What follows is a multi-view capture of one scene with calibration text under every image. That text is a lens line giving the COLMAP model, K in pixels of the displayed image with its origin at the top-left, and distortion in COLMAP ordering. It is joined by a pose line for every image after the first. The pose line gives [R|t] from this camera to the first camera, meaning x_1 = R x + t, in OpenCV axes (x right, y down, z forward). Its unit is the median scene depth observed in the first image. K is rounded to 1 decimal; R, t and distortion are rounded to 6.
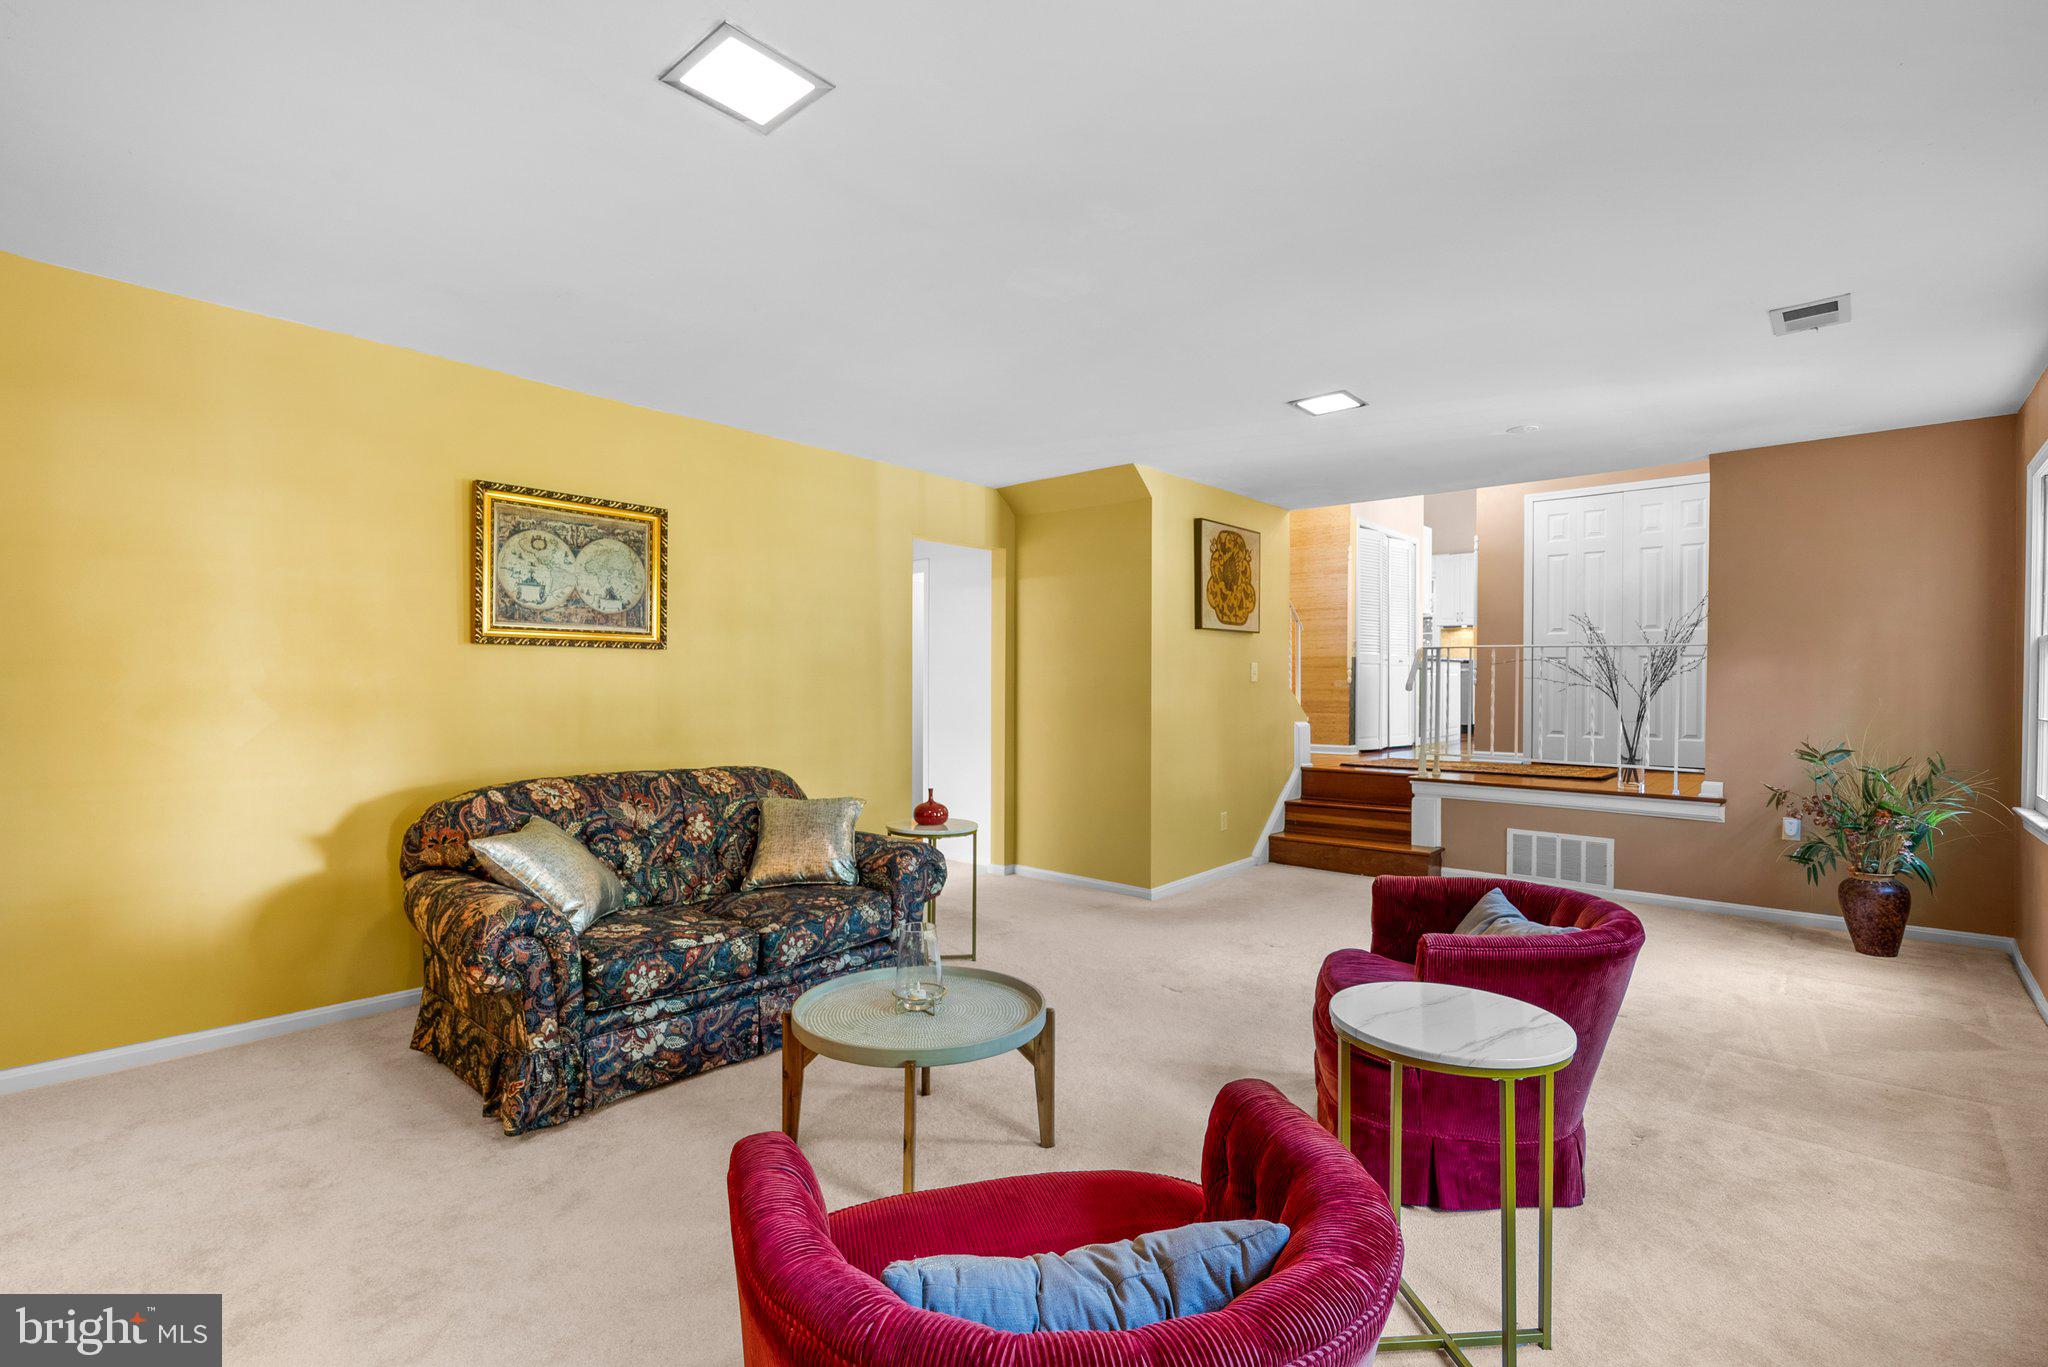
lens RADIAL K [[941.9, 0, 1023.7], [0, 941.9, 681.8], [0, 0, 1]] dist [-0.003779, 0.001176]
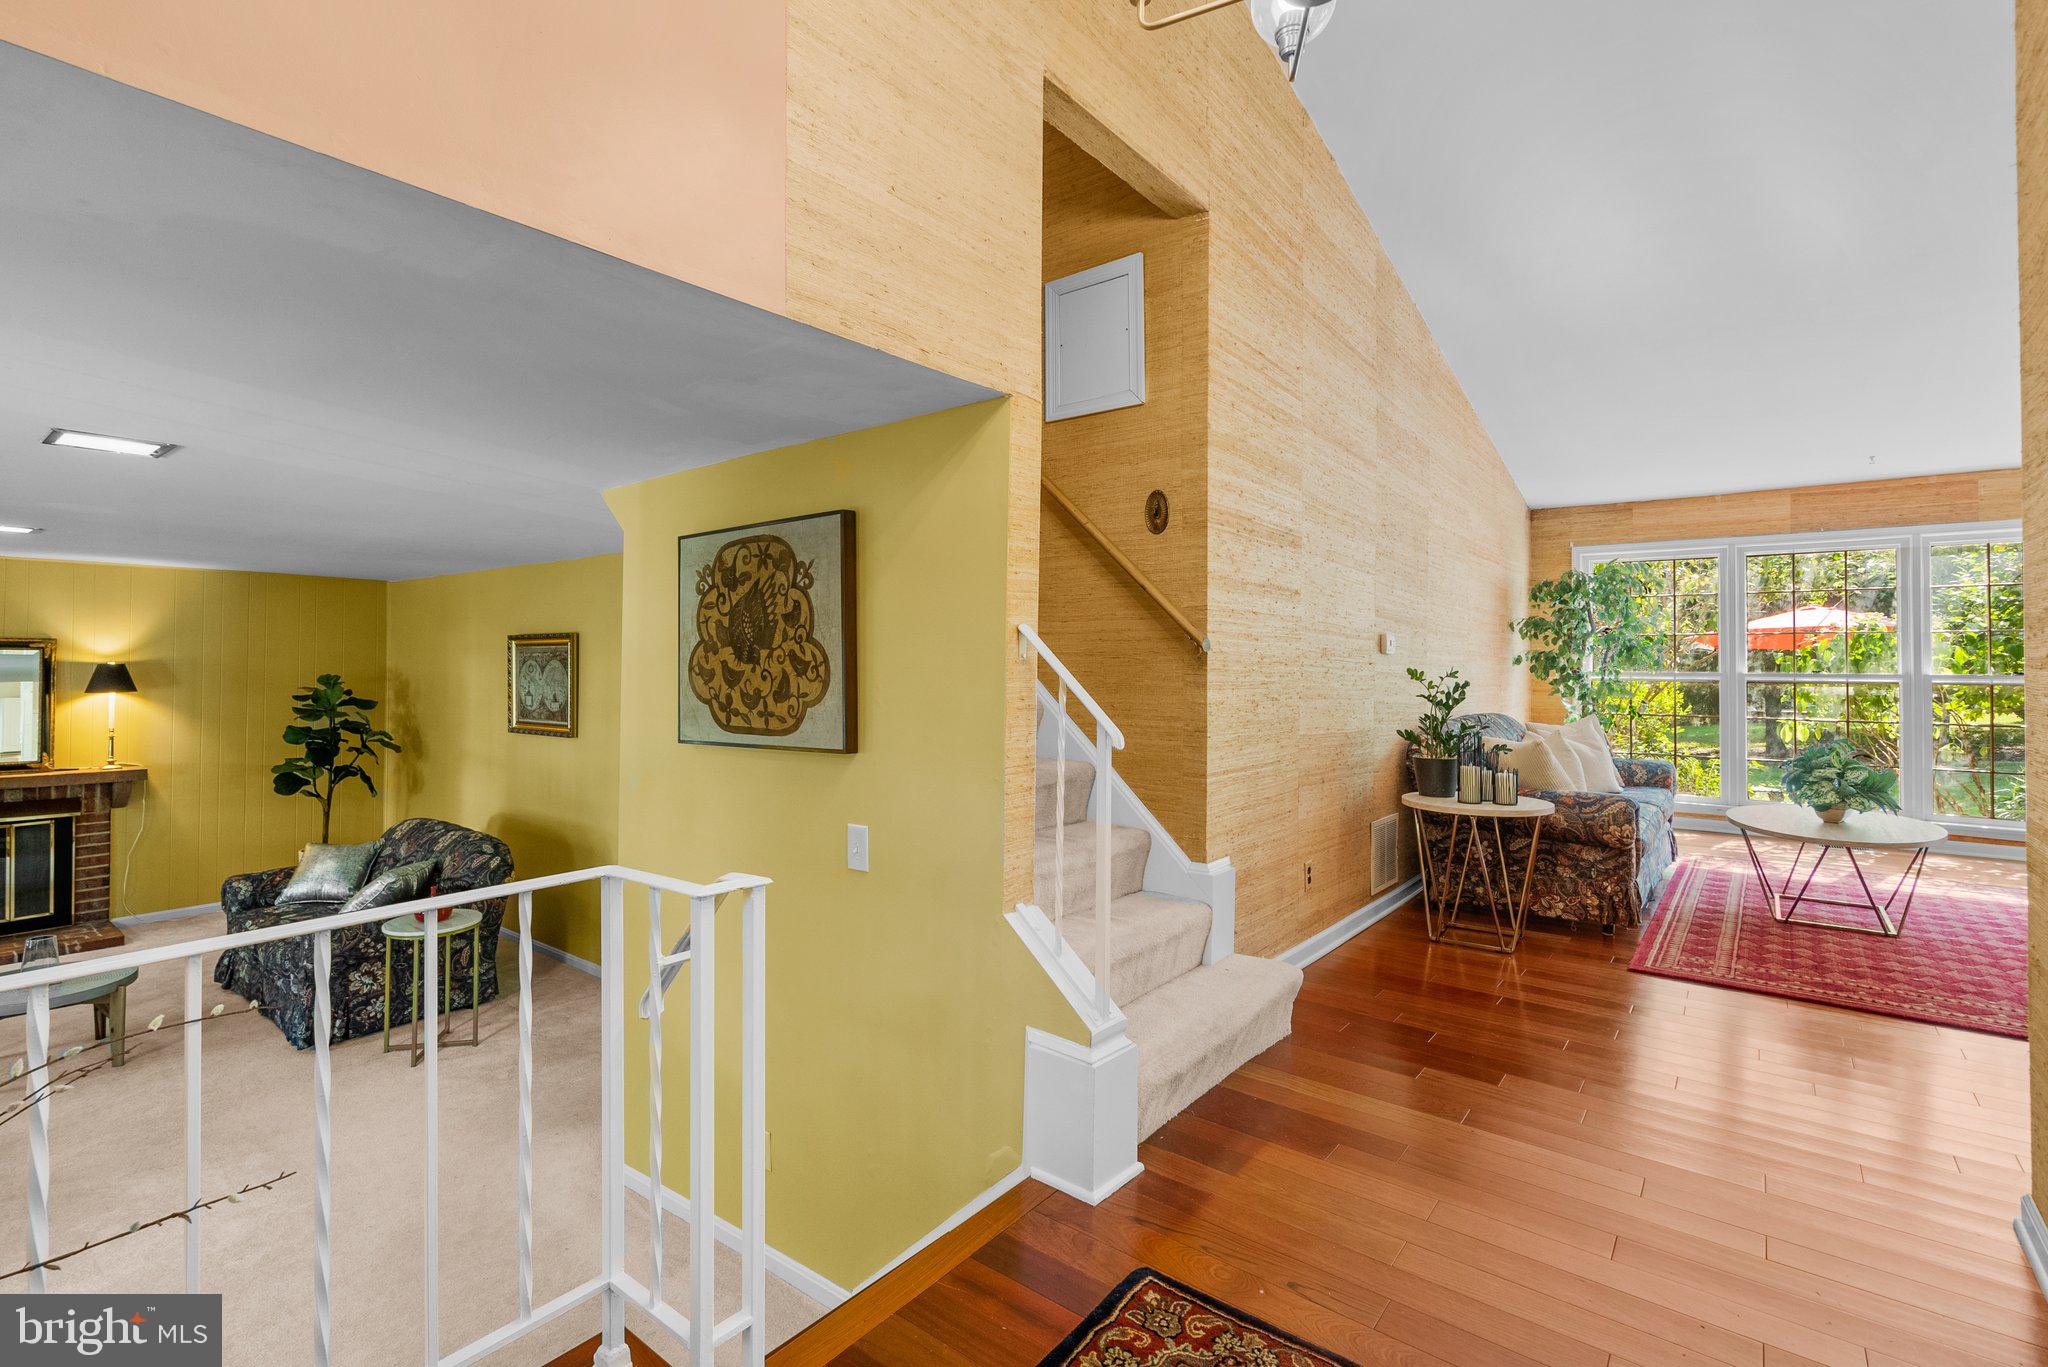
lens RADIAL K [[941.9, 0, 1025.1], [0, 941.9, 665.1], [0, 0, 1]] dist [-0.003779, 0.001176]
pose [[0.055599, -0.003956, -0.998445, 0.713071], [0.000957, 0.999992, -0.003909, -0.094896], [0.998453, -0.000739, 0.055602, 1.130204]]
